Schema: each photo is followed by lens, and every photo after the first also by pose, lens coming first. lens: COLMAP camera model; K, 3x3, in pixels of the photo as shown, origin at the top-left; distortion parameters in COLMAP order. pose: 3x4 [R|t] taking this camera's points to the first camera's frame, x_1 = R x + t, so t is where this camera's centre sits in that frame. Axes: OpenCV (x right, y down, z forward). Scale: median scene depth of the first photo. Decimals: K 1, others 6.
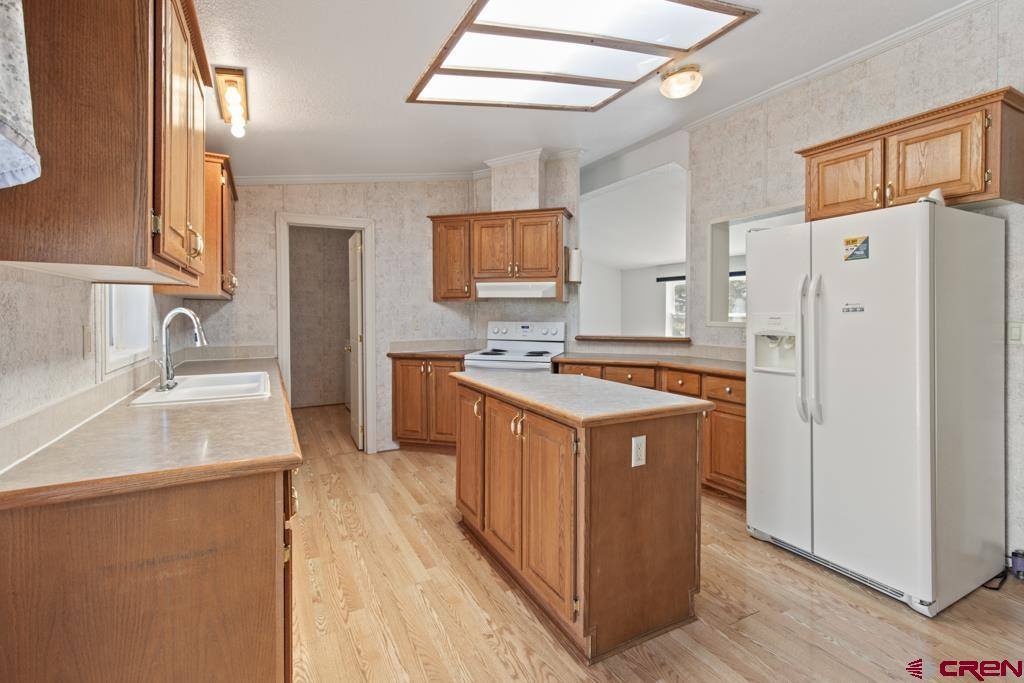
lens RADIAL K [[474.5, 0, 521.6], [0, 474.5, 327.8], [0, 0, 1]] dist [0.002970, 0.000379]
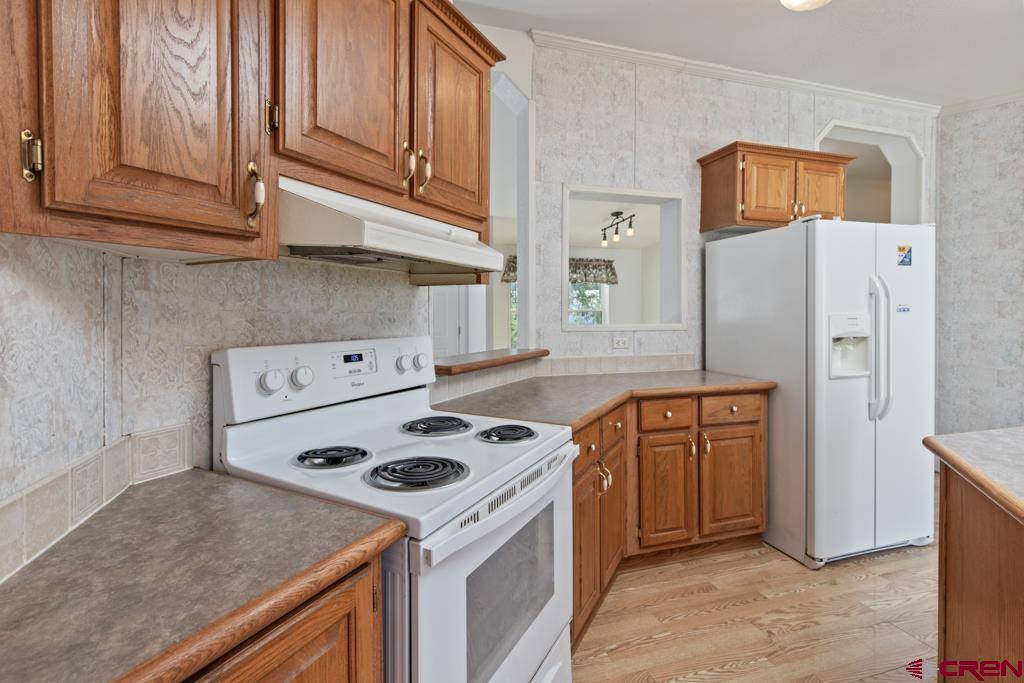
lens RADIAL K [[474.5, 0, 520.1], [0, 474.5, 318.7], [0, 0, 1]] dist [0.002970, 0.000379]
pose [[0.189351, -0.012629, 0.981828, -0.574581], [0.031459, 0.999482, 0.006789, -0.052528], [-0.981405, 0.029602, 0.189650, 1.661456]]
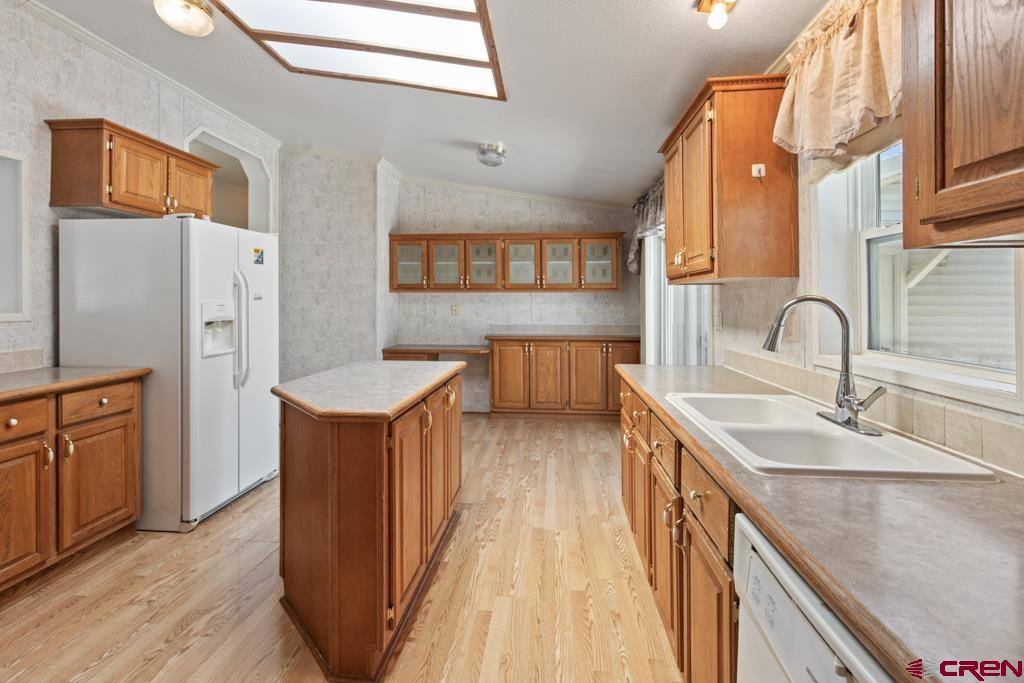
lens RADIAL K [[474.5, 0, 500.7], [0, 474.5, 301.0], [0, 0, 1]] dist [0.002970, 0.000379]
pose [[-0.820531, -0.003201, 0.571593, -0.722482], [0.014536, 0.999544, 0.026464, -0.056912], [-0.571417, 0.030024, -0.820111, 1.743635]]
